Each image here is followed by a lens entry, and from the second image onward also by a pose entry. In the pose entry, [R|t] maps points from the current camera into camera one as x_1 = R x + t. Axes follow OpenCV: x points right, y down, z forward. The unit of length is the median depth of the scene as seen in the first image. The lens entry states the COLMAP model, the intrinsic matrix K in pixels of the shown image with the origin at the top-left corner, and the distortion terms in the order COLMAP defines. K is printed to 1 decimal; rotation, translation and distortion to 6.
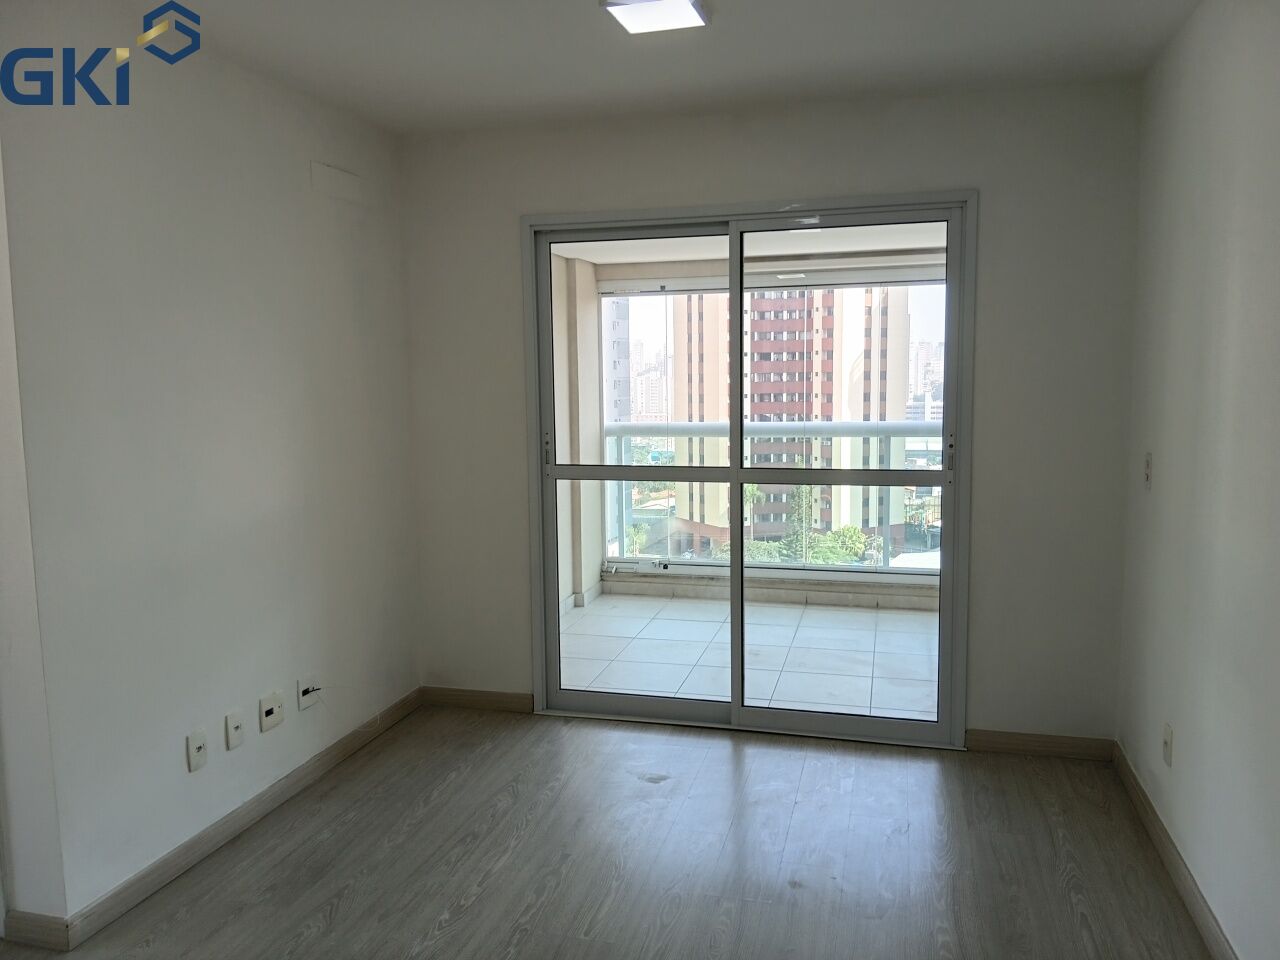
lens RADIAL K [[967.1, 0, 632.0], [0, 967.1, 472.4], [0, 0, 1]] dist [0.058294, -0.115976]
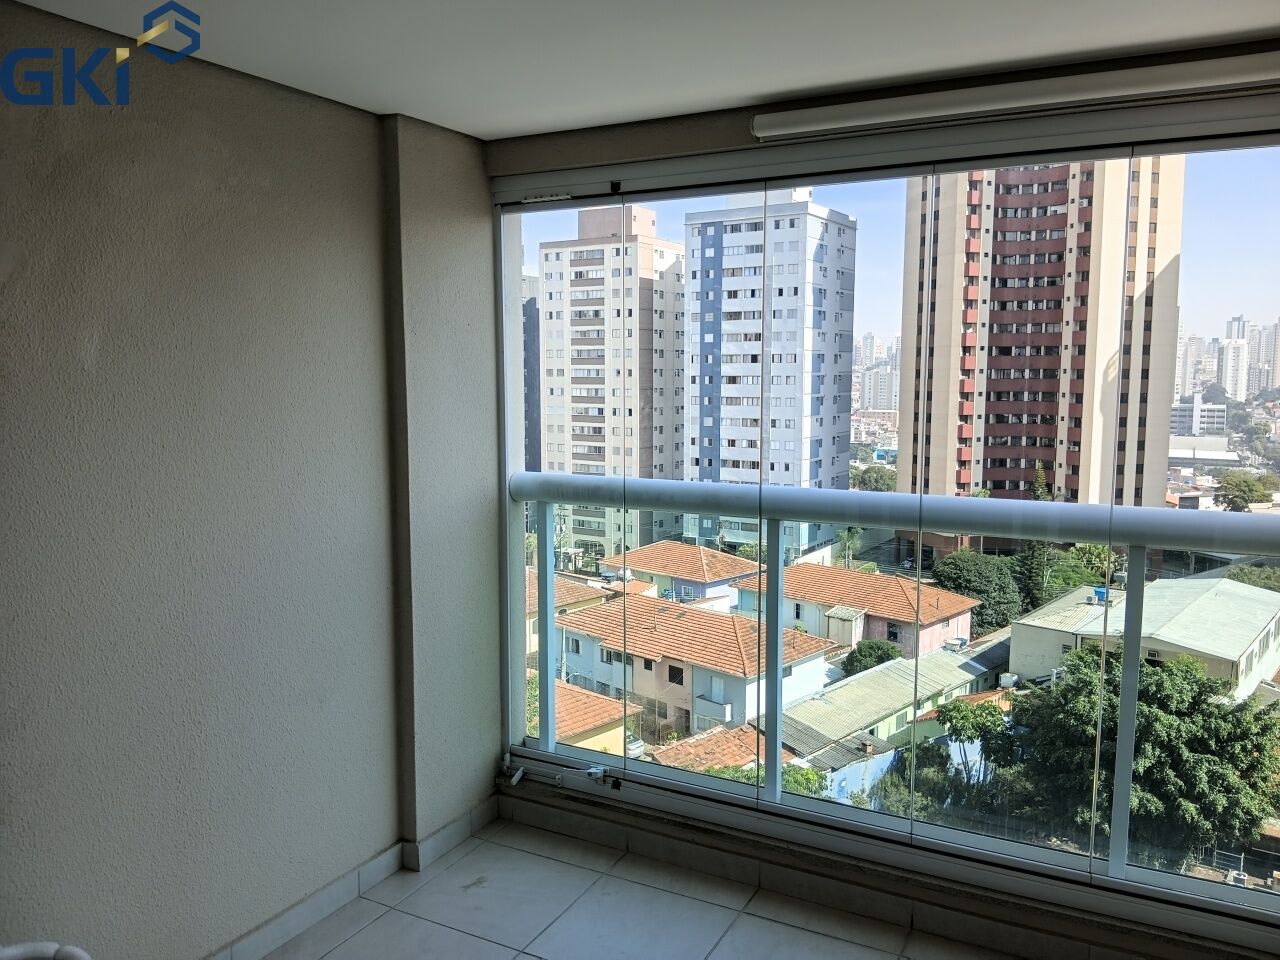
lens RADIAL K [[967.1, 0, 634.6], [0, 967.1, 478.1], [0, 0, 1]] dist [0.058294, -0.115976]
pose [[0.973898, 0.038918, -0.223626, 0.143151], [-0.036006, 0.999205, 0.017087, -0.060163], [0.224113, -0.008589, 0.974525, 0.539457]]
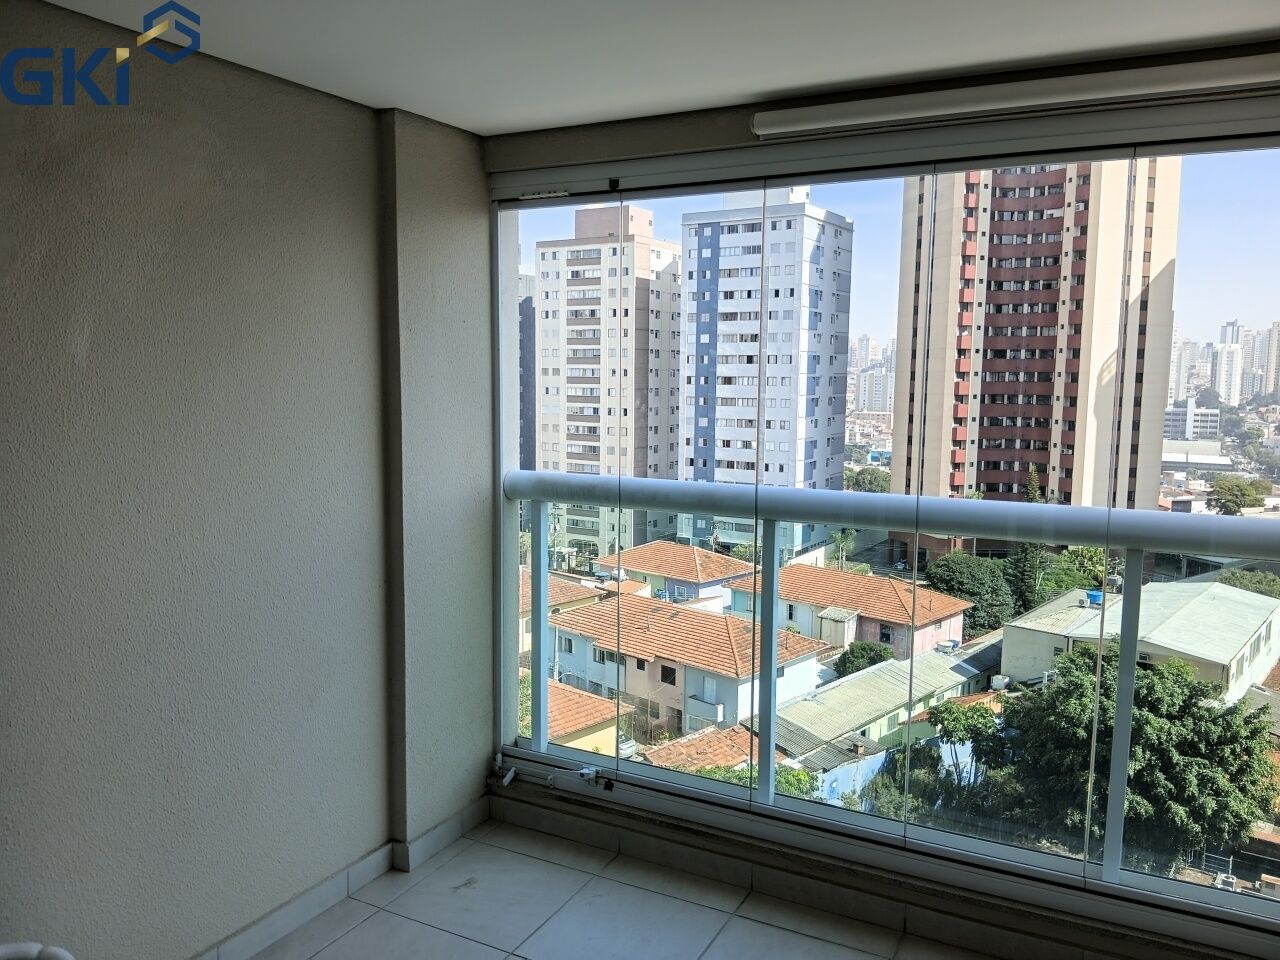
lens RADIAL K [[967.1, 0, 635.5], [0, 967.1, 483.0], [0, 0, 1]] dist [0.058294, -0.115976]
pose [[0.974992, 0.047932, -0.217010, 0.142398], [-0.044200, 0.998780, 0.022024, -0.060069], [0.217801, -0.011881, 0.975921, 0.542319]]
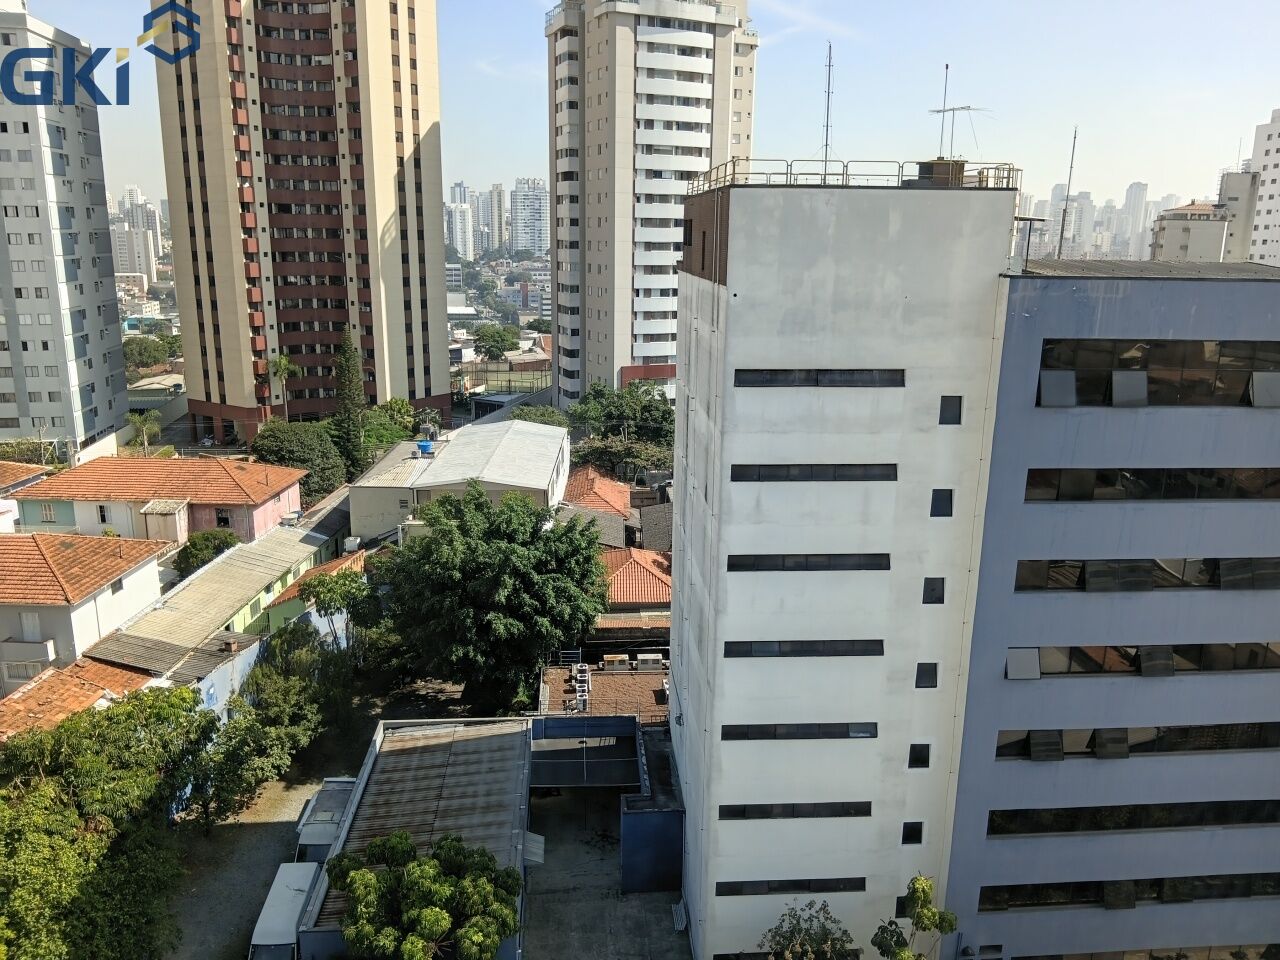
lens RADIAL K [[967.1, 0, 639.8], [0, 967.1, 480.9], [0, 0, 1]] dist [0.058294, -0.115976]
pose [[0.875565, -0.094672, 0.473733, -0.403805], [0.023688, 0.987844, 0.153632, -0.083225], [-0.482519, -0.123293, 0.867165, 1.001682]]
